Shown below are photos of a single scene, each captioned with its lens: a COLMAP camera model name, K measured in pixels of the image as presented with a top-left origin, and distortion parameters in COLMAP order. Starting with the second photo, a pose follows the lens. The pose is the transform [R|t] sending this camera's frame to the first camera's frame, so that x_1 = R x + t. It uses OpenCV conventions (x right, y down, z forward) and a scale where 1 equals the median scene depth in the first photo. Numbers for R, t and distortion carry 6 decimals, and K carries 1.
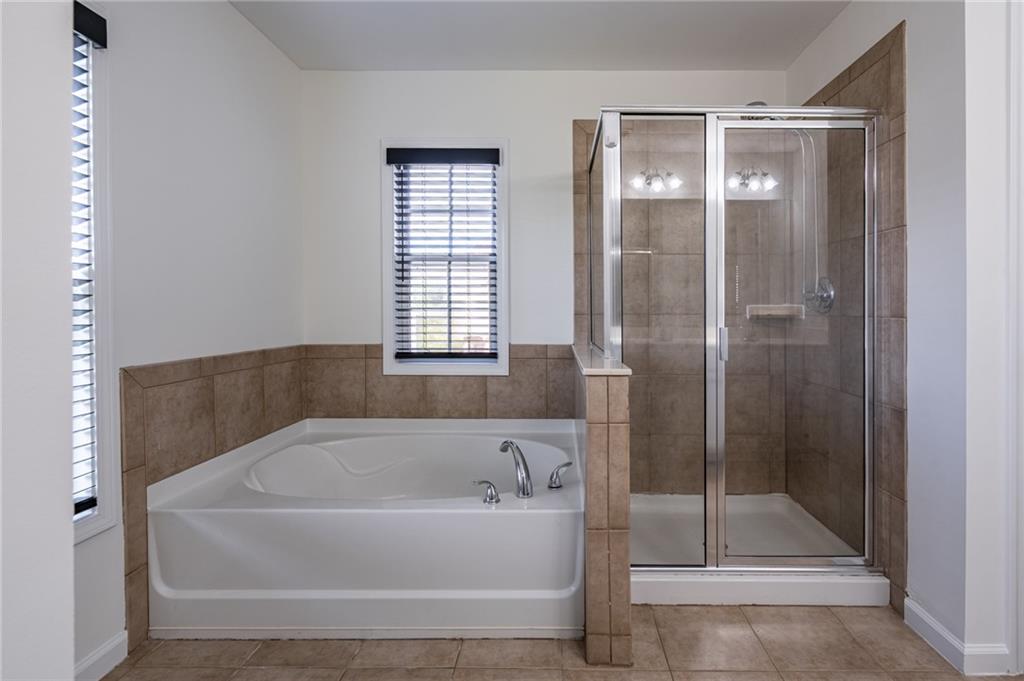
lens RADIAL K [[463.7, 0, 512.0], [0, 463.7, 340.5], [0, 0, 1]] dist [0.000845, 0.000290]
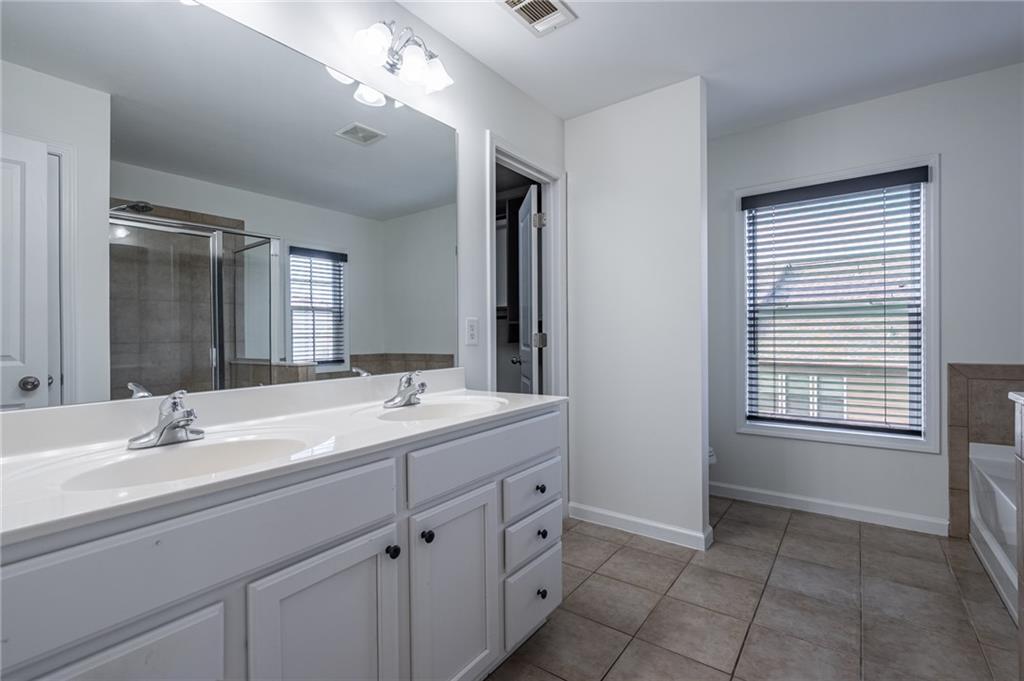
lens RADIAL K [[463.7, 0, 512.0], [0, 463.7, 340.5], [0, 0, 1]] dist [0.000845, 0.000290]
pose [[-0.603309, 0.014331, -0.797379, 1.418033], [0.005657, 0.999890, 0.013690, -0.057055], [0.797488, 0.003748, -0.603324, 0.742650]]
